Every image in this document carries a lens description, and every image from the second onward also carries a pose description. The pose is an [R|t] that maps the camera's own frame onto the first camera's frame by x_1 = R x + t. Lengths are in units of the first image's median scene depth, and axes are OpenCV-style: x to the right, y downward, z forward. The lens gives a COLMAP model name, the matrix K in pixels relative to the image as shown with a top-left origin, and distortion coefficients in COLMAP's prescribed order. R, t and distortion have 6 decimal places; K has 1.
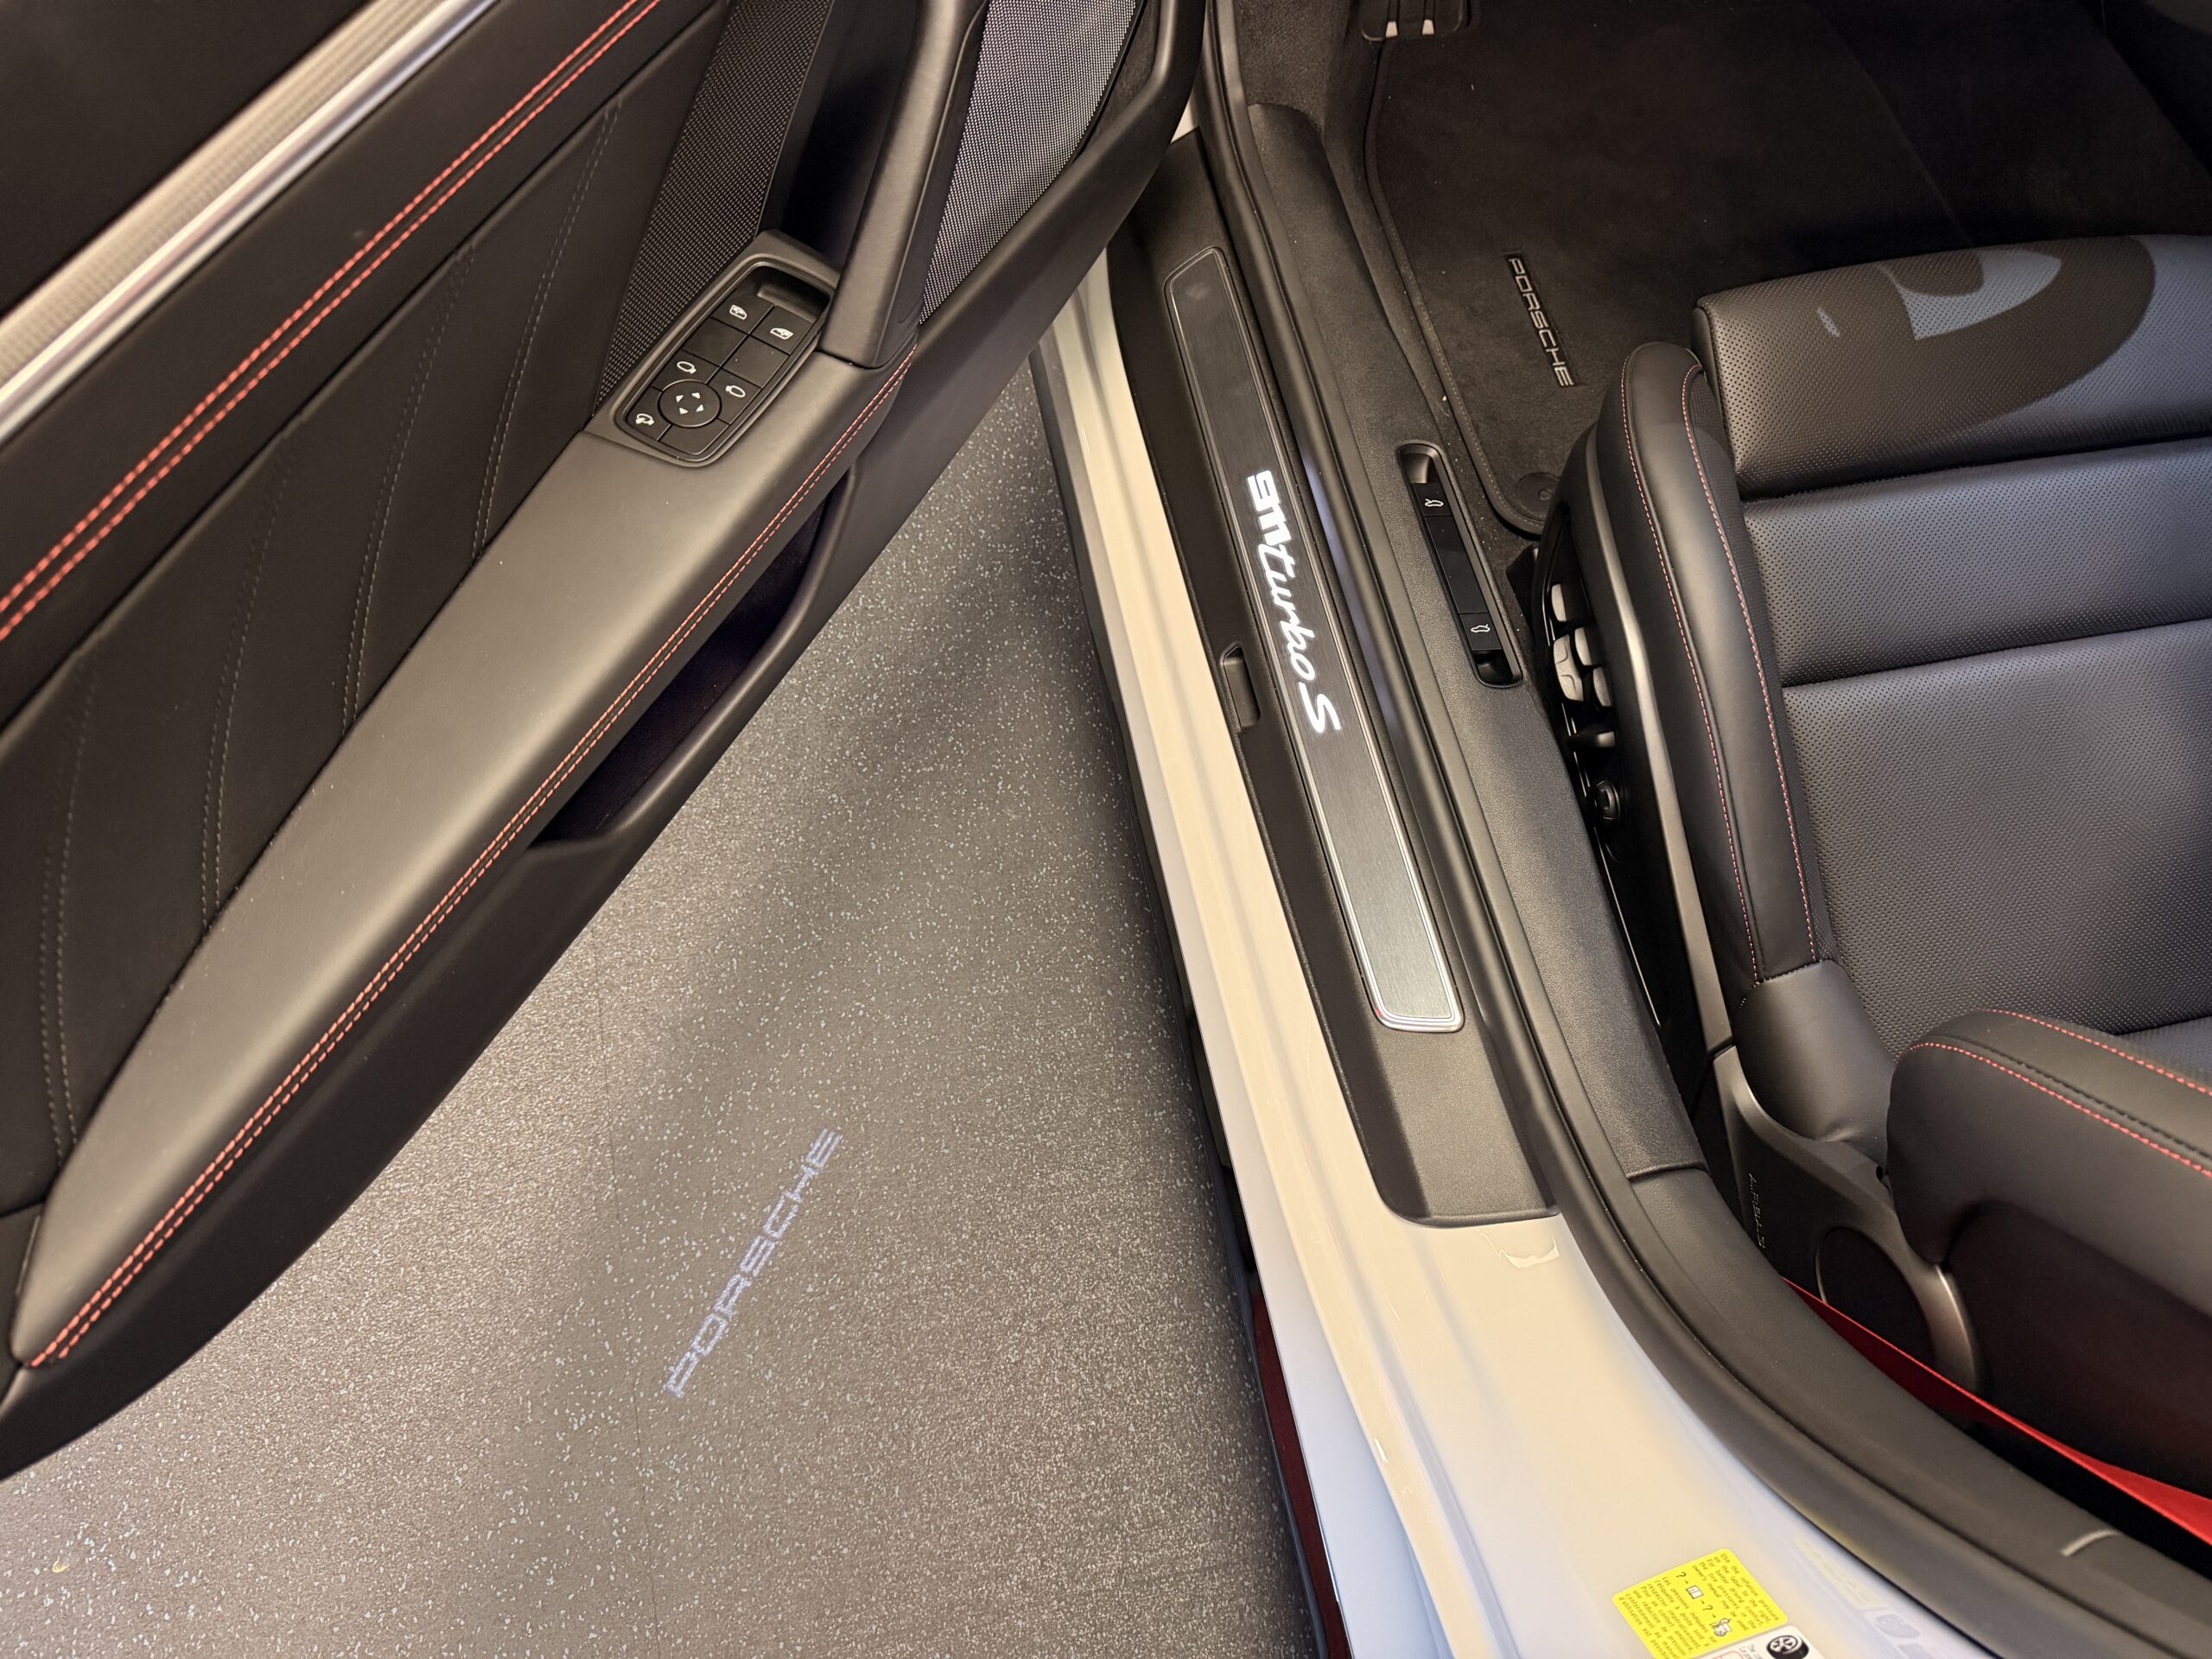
lens RADIAL K [[1585.3, 0, 1103.8], [0, 1585.3, 828.4], [0, 0, 1]] dist [0.012221, -0.022687]
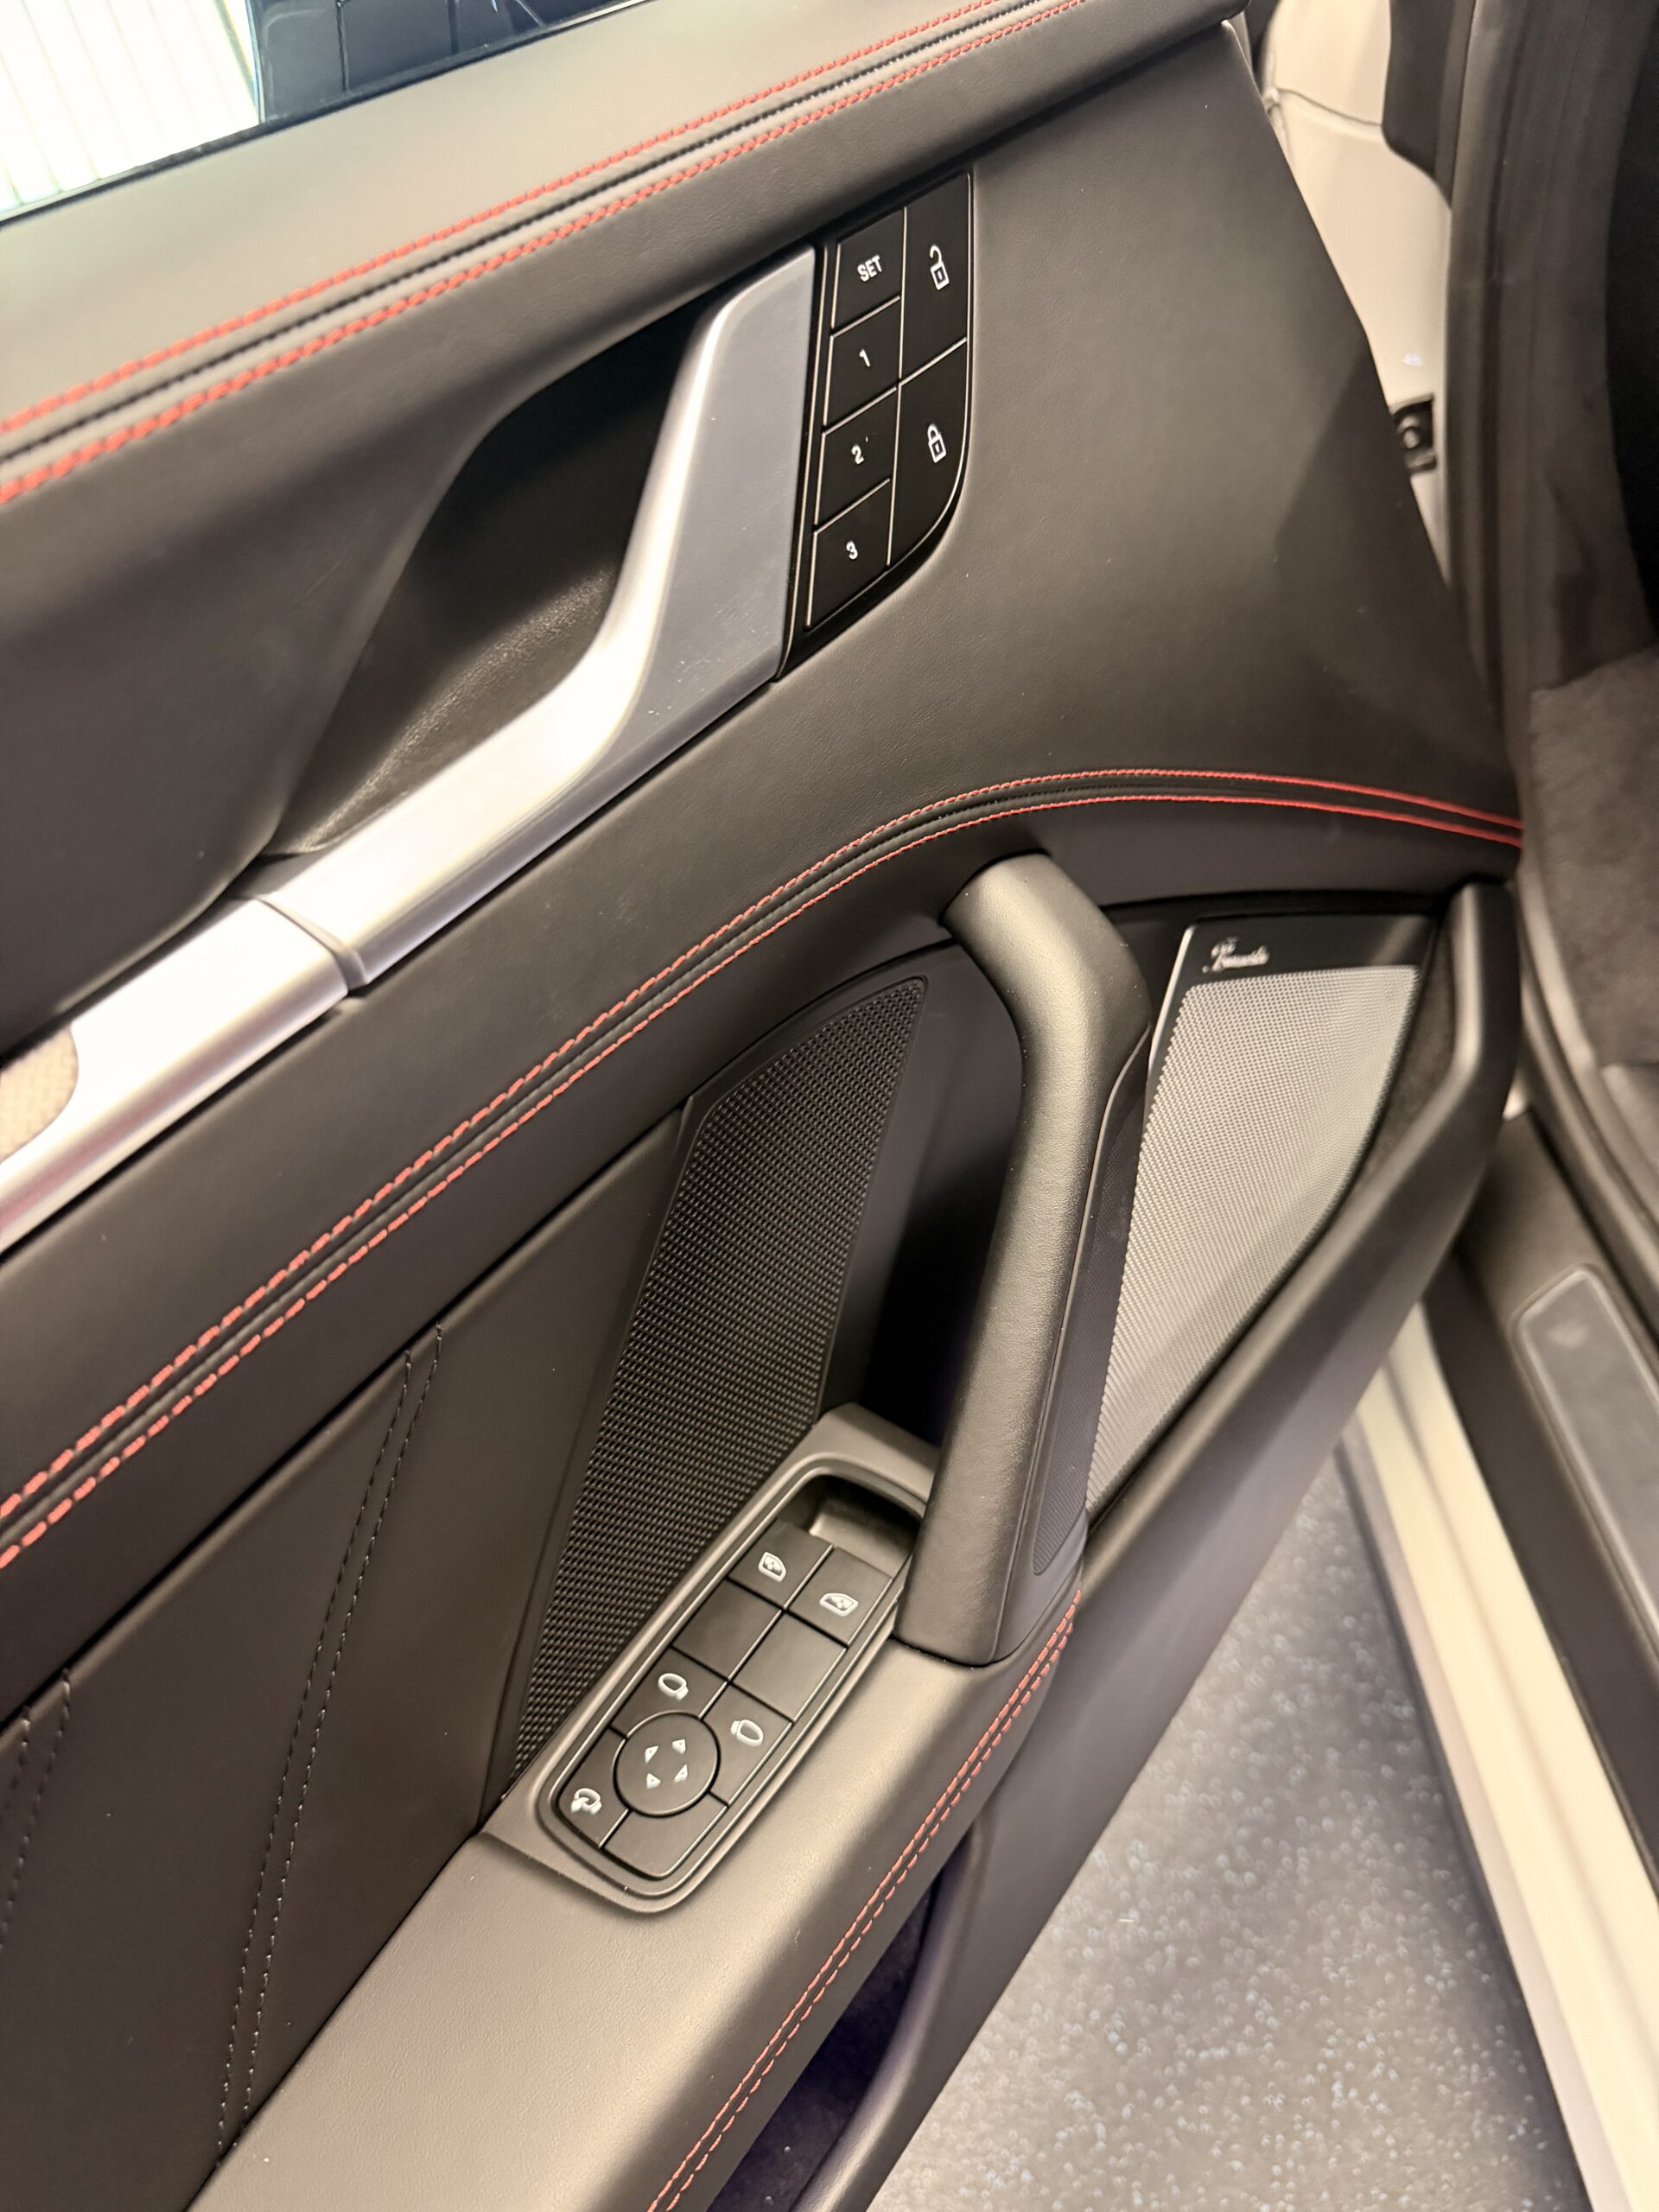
lens RADIAL K [[1585.3, 0, 823.6], [0, 1585.3, 1085.4], [0, 0, 1]] dist [0.012221, -0.022687]
pose [[0.931393, -0.121041, -0.343302, 0.010123], [-0.021514, 0.923145, -0.383849, -0.169039], [0.363379, 0.364900, 0.857207, 0.273323]]
